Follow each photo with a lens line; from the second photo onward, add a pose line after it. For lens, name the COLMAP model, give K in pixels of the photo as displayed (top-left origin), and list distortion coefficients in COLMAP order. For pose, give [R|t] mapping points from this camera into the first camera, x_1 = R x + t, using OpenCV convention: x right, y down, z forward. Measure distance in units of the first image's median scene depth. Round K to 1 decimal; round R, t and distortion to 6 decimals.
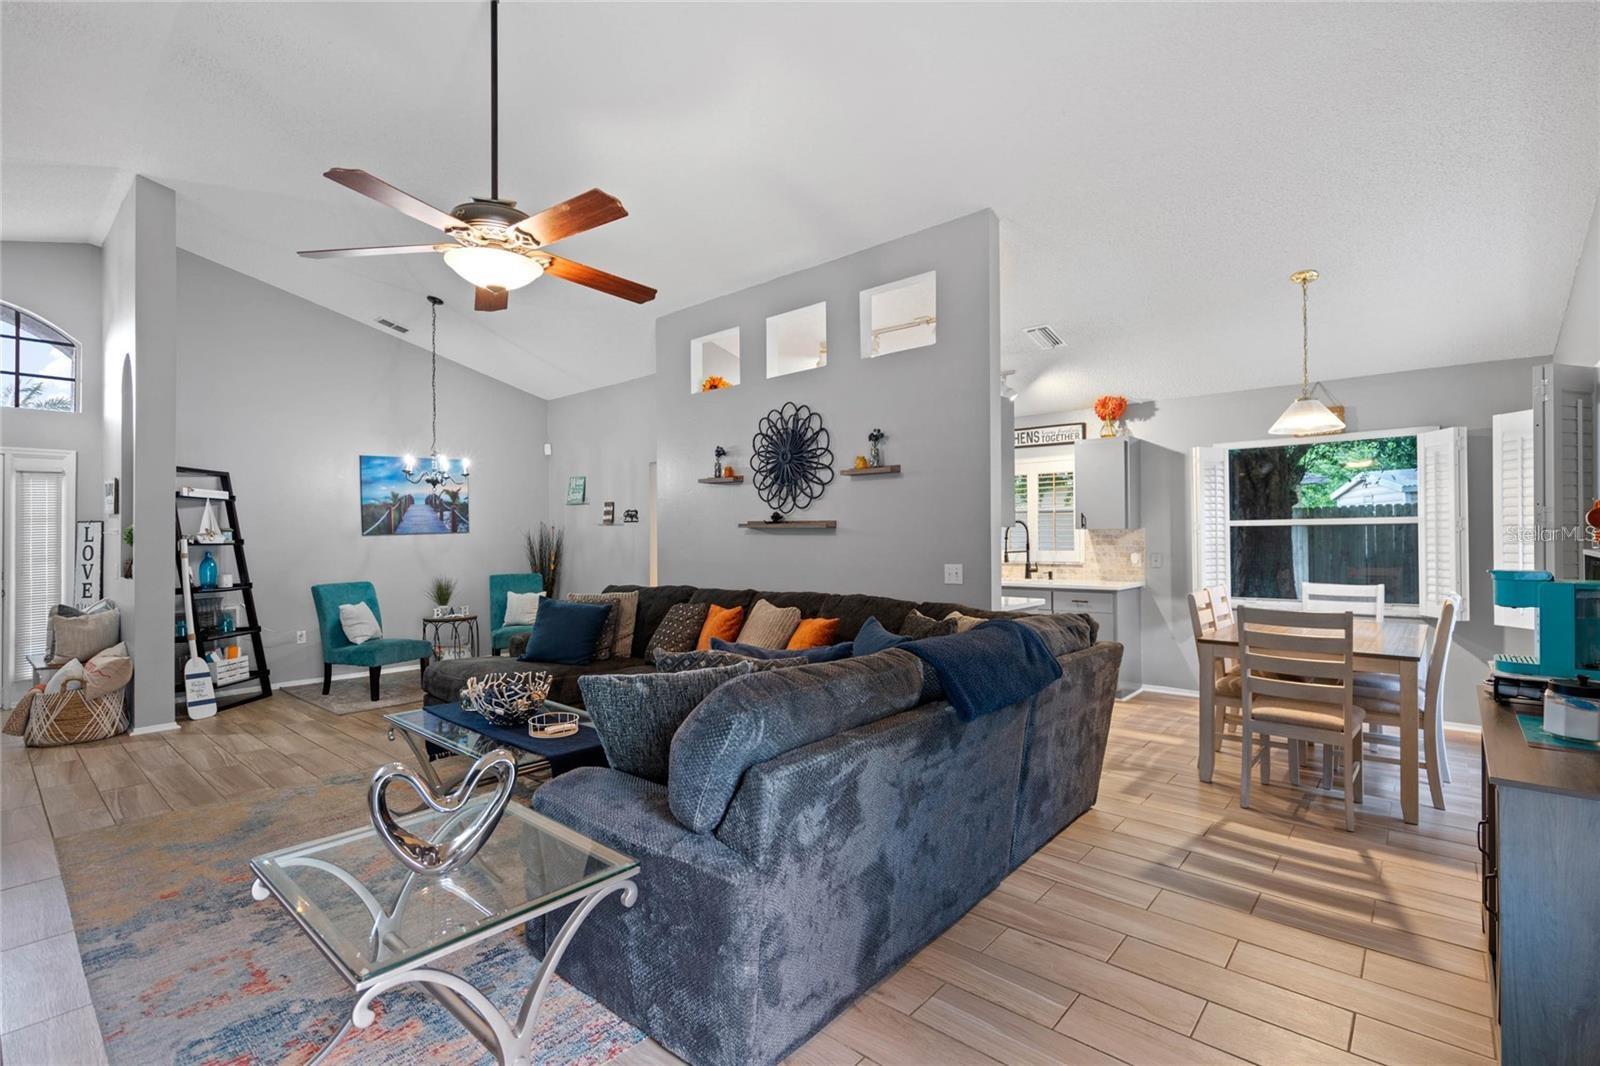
lens RADIAL K [[747.2, 0, 807.9], [0, 747.2, 527.4], [0, 0, 1]] dist [-0.007302, 0.001812]
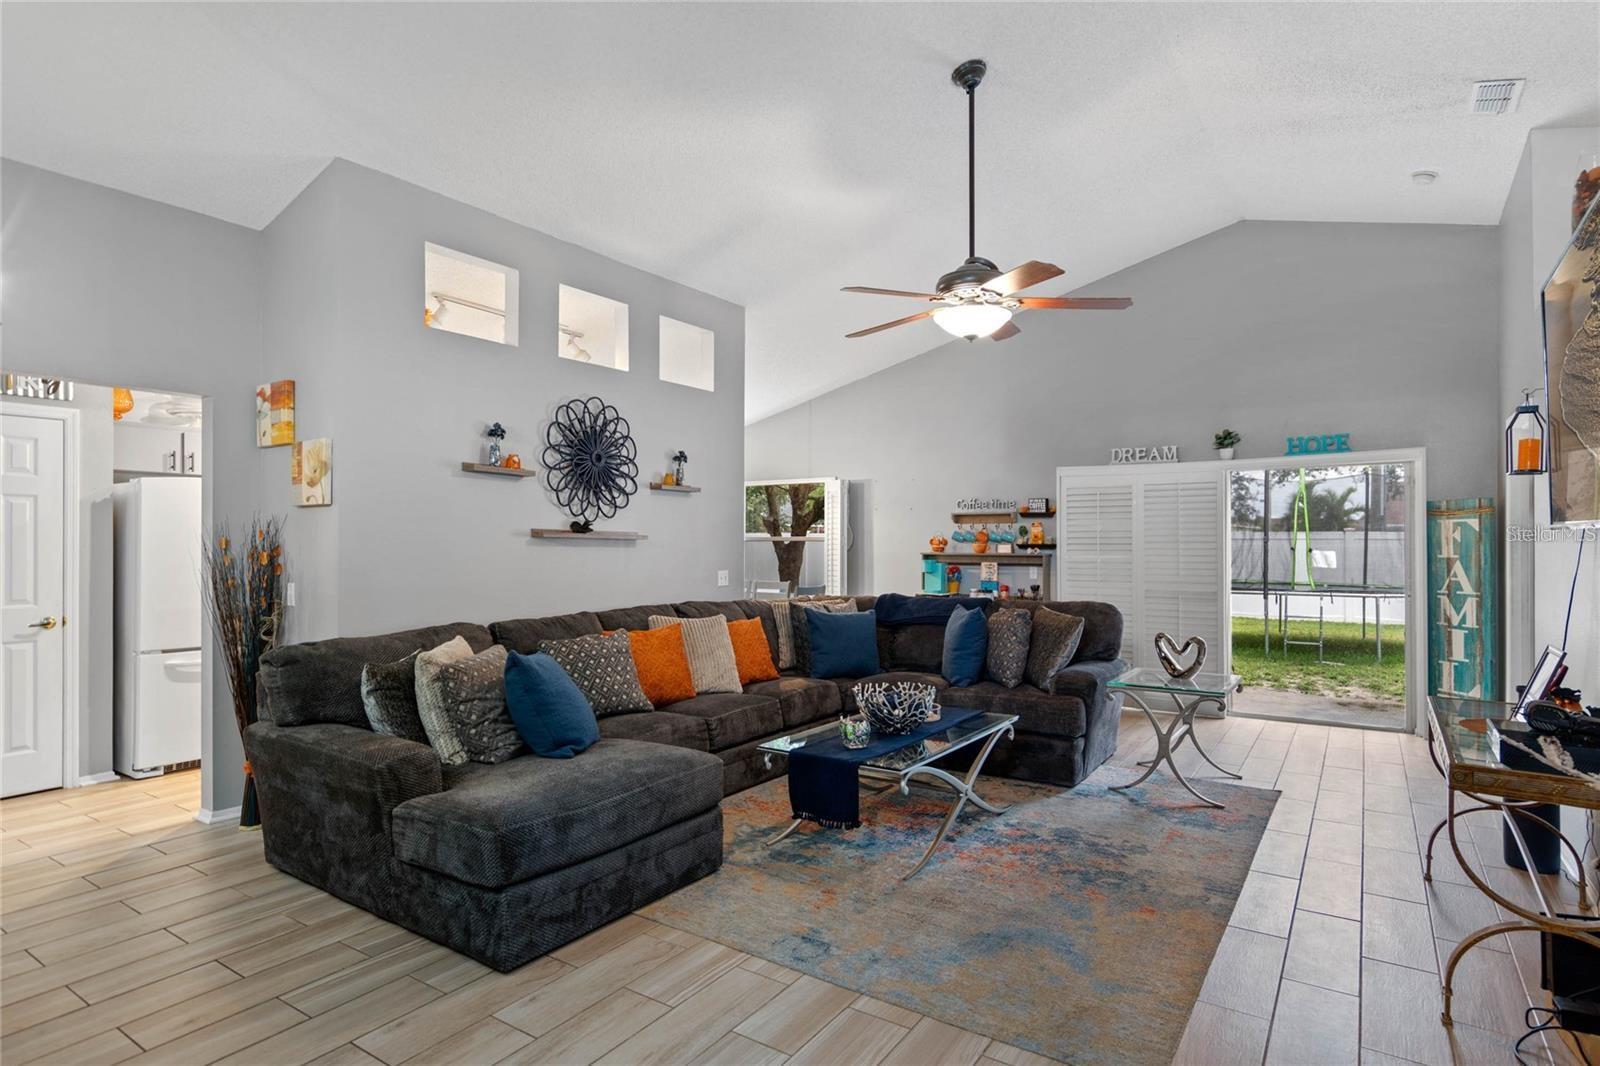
lens RADIAL K [[843.6, 0, 808.3], [0, 843.6, 539.7], [0, 0, 1]] dist [0.000866, 0.003657]
pose [[-0.130533, 0.005409, 0.991429, -1.003524], [-0.013300, 0.999886, -0.007206, 0.005349], [-0.991355, -0.014127, -0.130446, 0.836709]]
